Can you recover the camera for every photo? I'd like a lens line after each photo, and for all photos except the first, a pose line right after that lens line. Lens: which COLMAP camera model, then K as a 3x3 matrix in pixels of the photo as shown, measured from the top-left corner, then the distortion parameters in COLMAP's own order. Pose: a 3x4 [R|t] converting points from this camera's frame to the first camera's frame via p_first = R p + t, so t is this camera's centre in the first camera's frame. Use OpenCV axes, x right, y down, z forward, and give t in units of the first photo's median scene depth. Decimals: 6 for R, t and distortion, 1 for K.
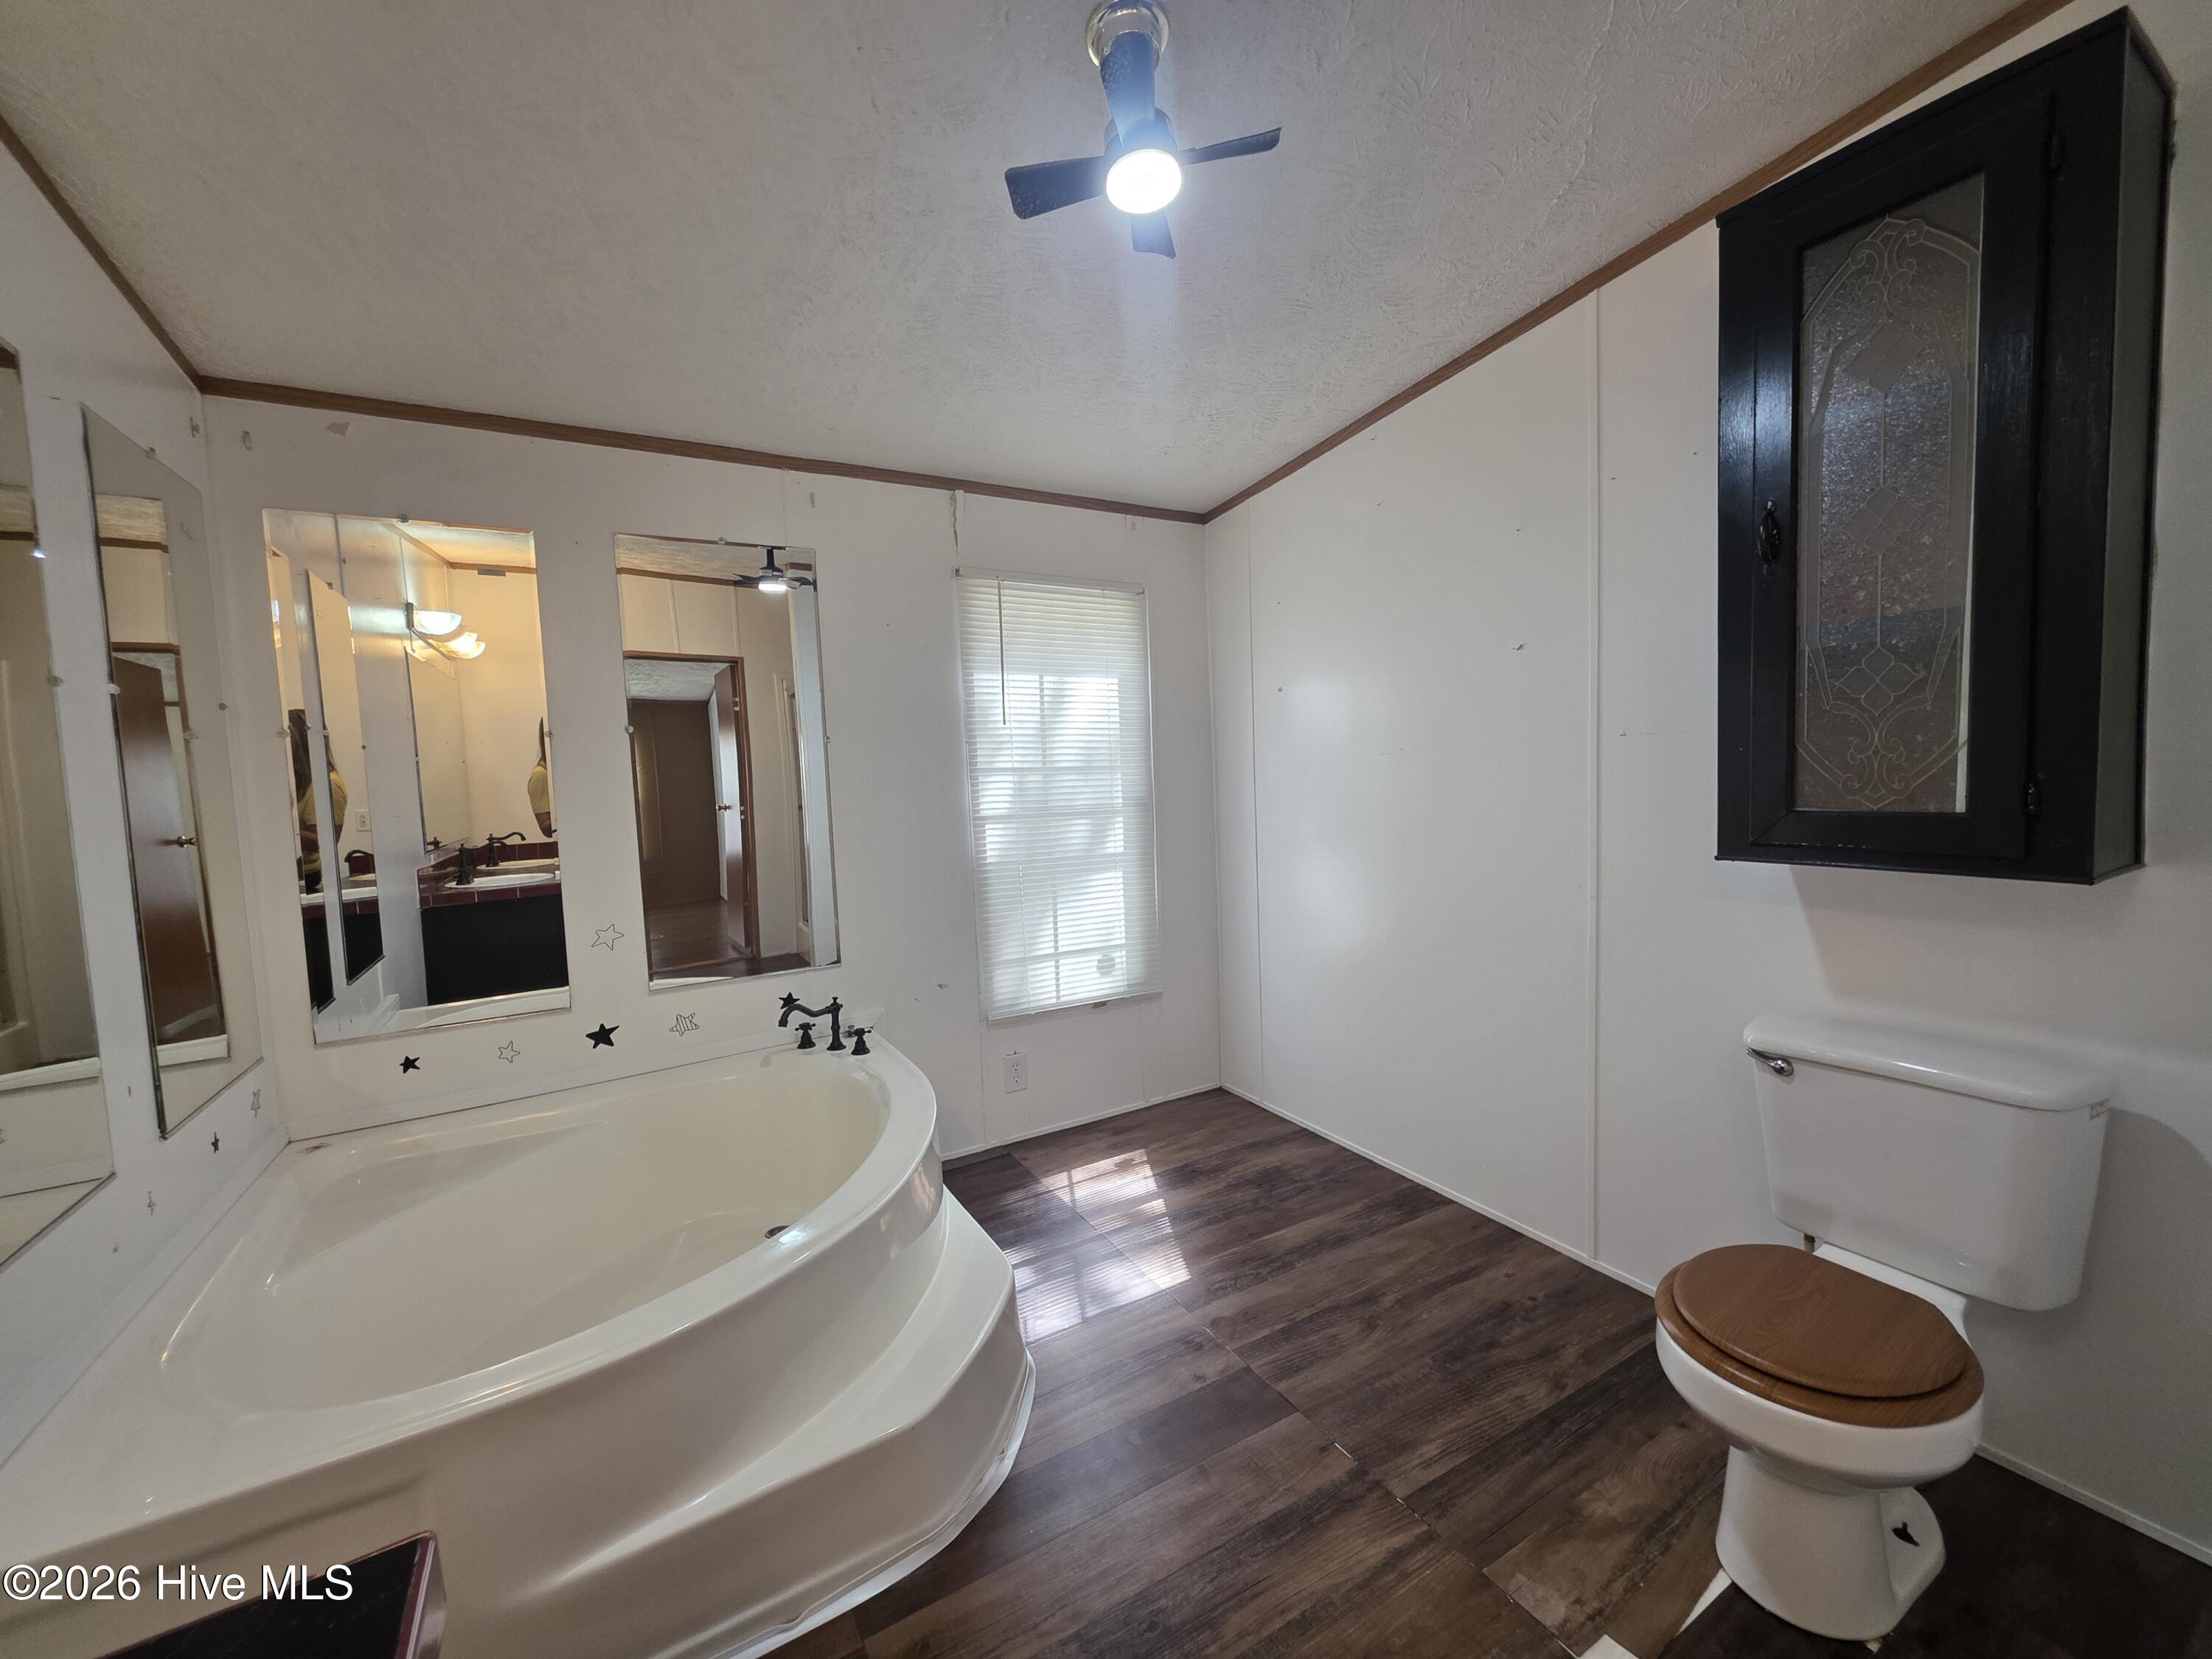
lens RADIAL K [[892.4, 0, 1106.0], [0, 892.4, 829.5], [0, 0, 1]] dist [-0.000114, 0.000071]
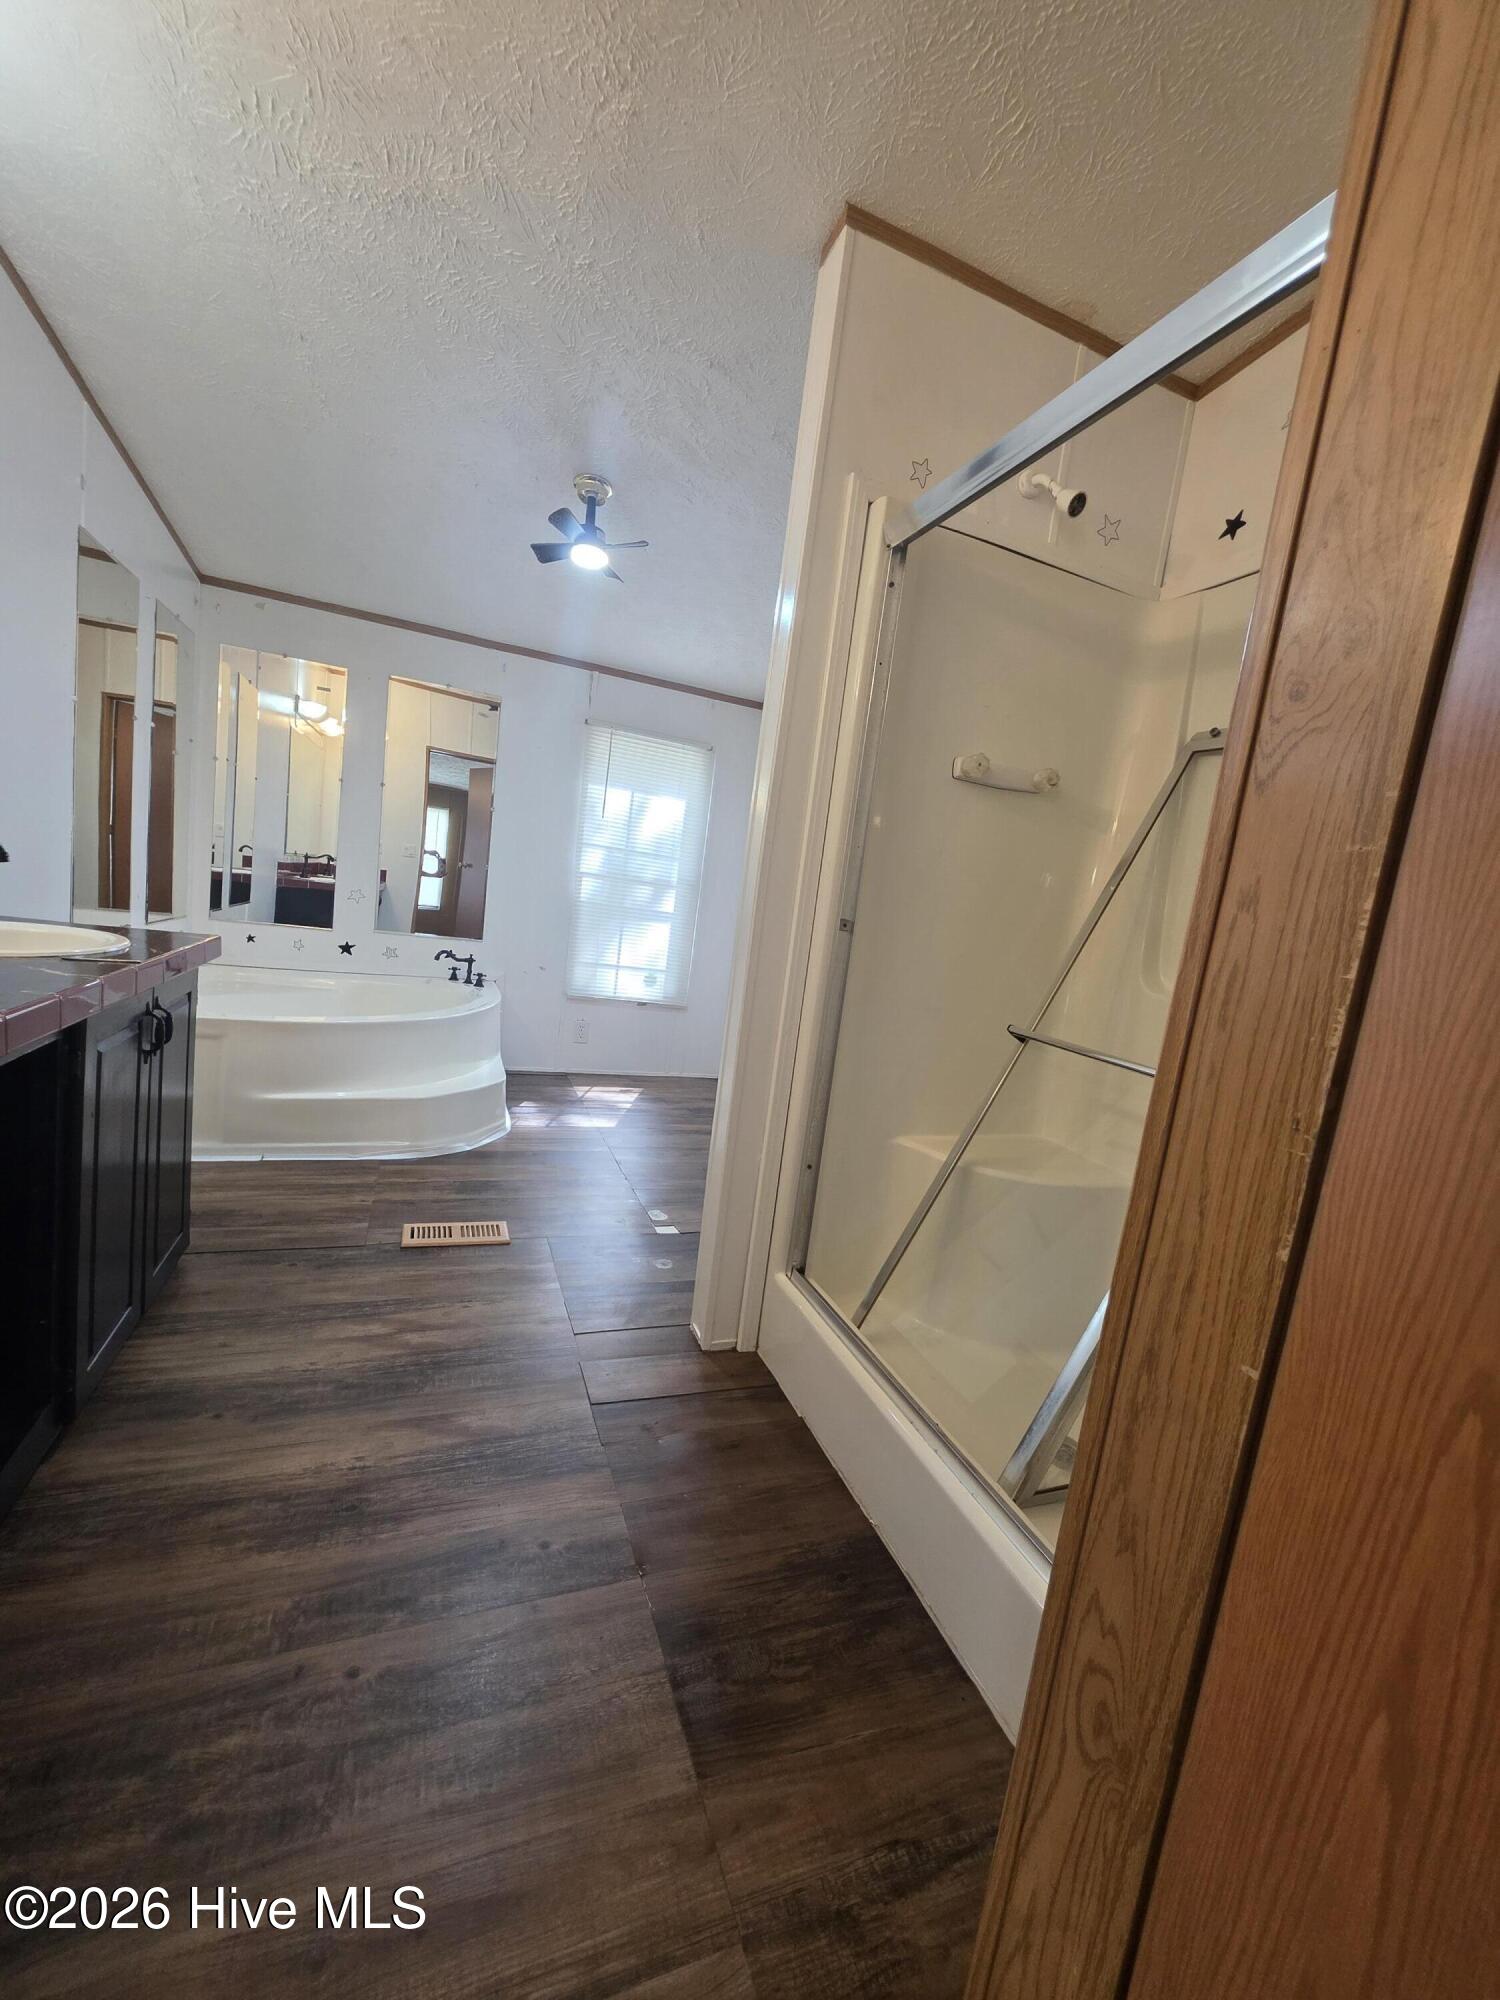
lens RADIAL K [[806.8, 0, 749.3], [0, 806.8, 1009.5], [0, 0, 1]] dist [-0.000114, 0.000071]
pose [[0.973696, 0.181066, -0.138316, 0.418059], [-0.173245, 0.982615, 0.066733, 0.082862], [0.147995, -0.041015, 0.988137, -0.443902]]
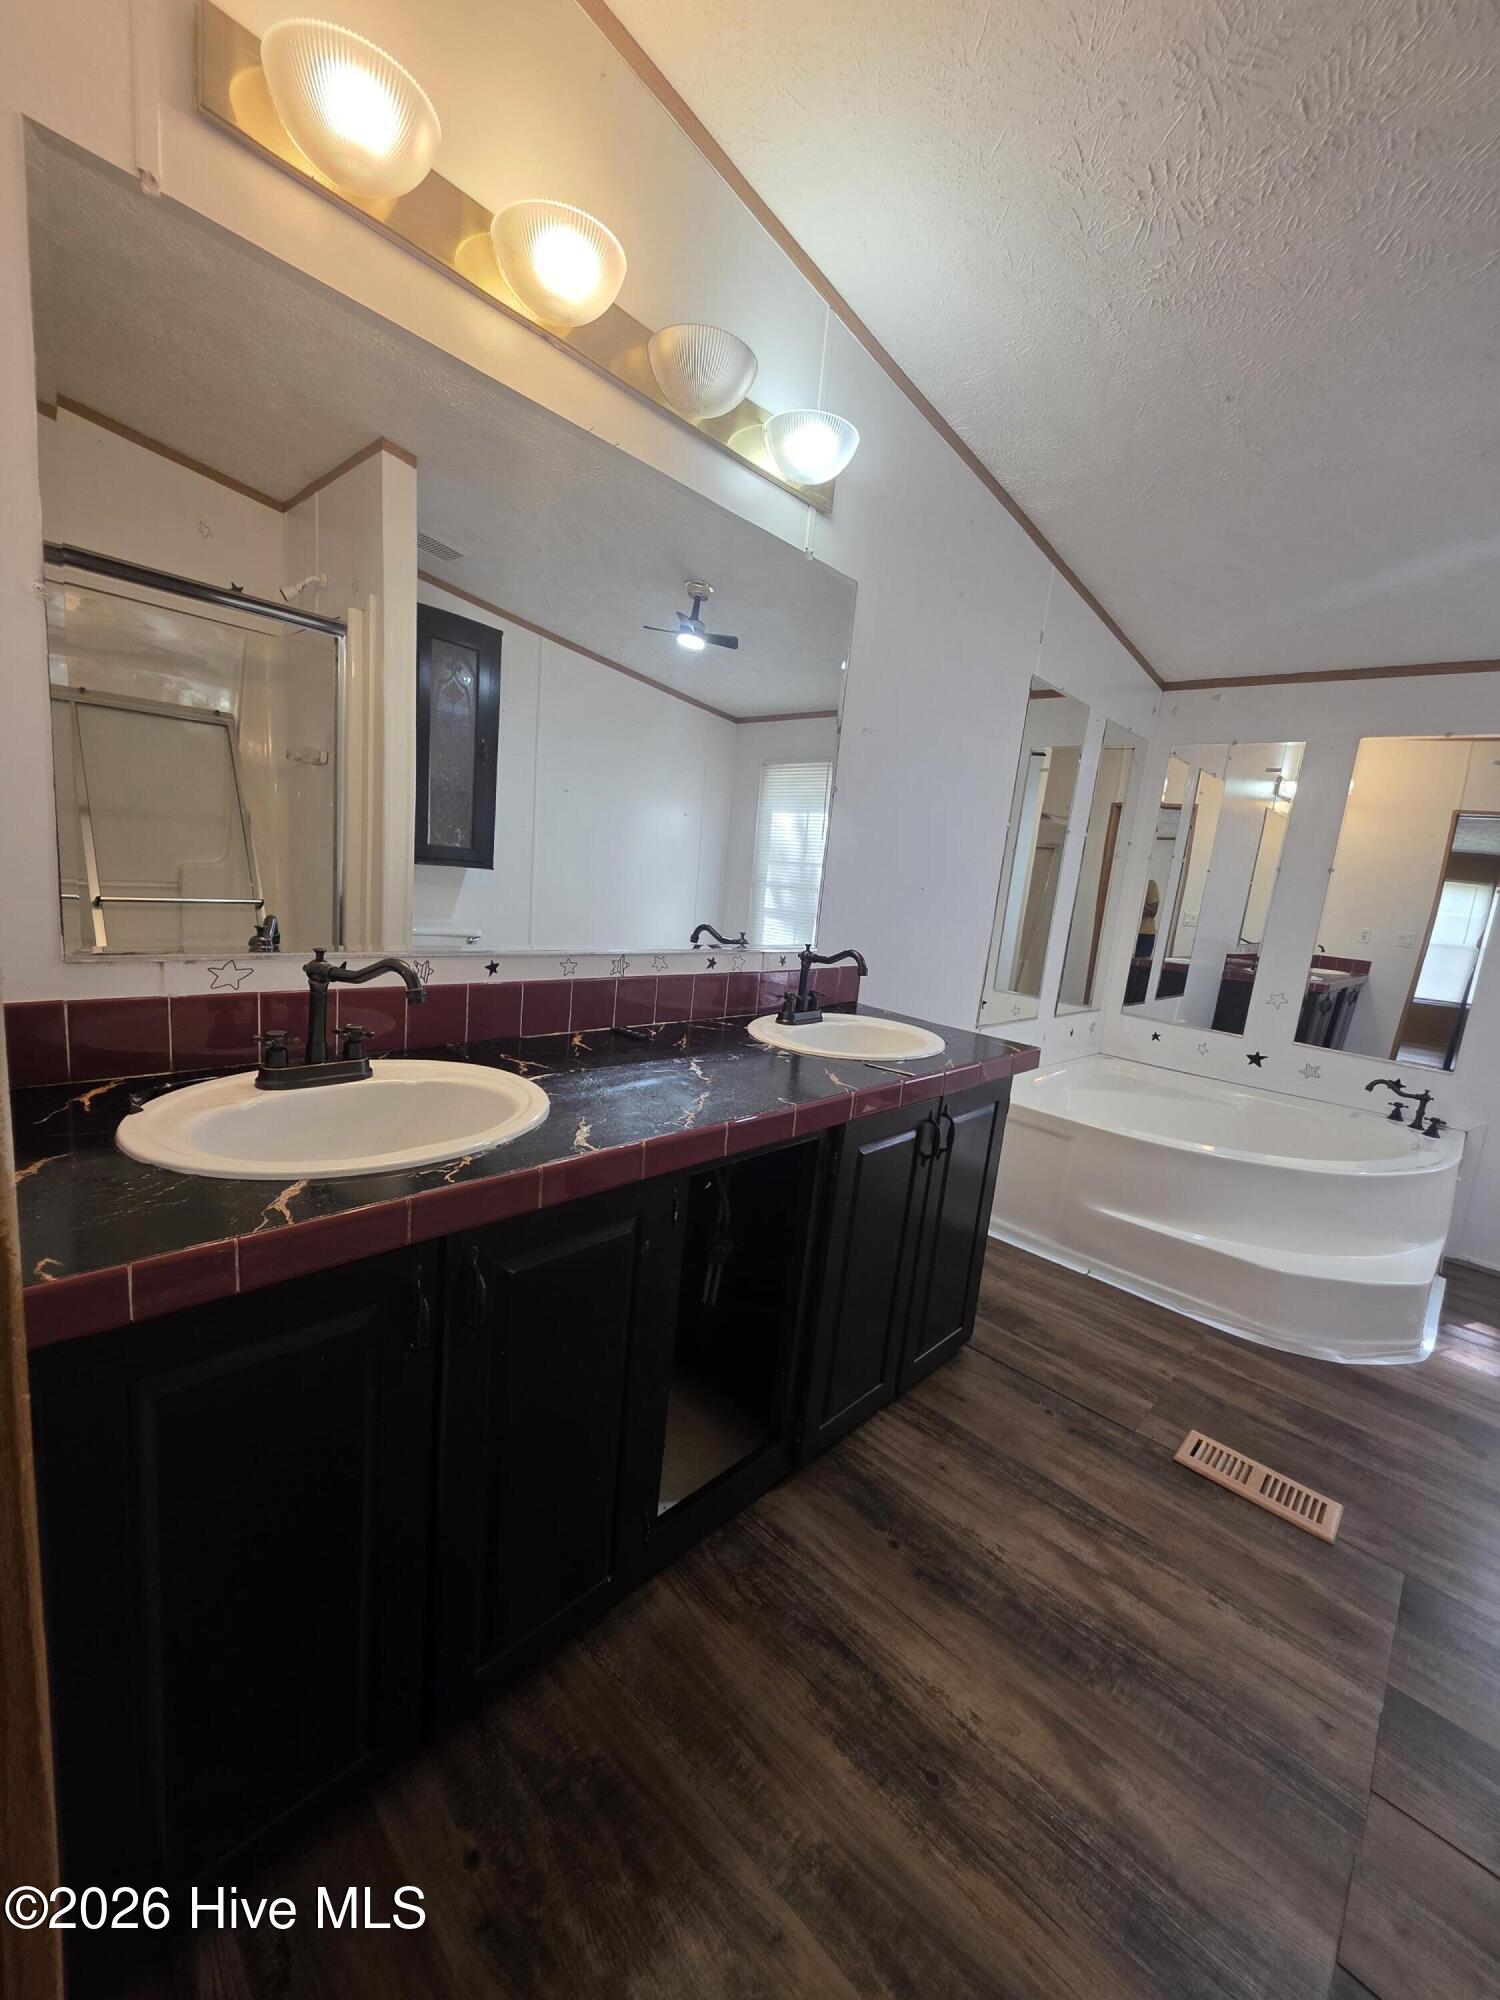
lens RADIAL K [[810.6, 0, 750.0], [0, 810.6, 1000.0], [0, 0, 1]] dist [0.000354, 0.000104]
pose [[0.278253, 0.229158, -0.932771, 0.430596], [-0.186039, 0.965591, 0.181724, 0.027832], [0.942319, 0.122967, 0.311311, -0.269472]]
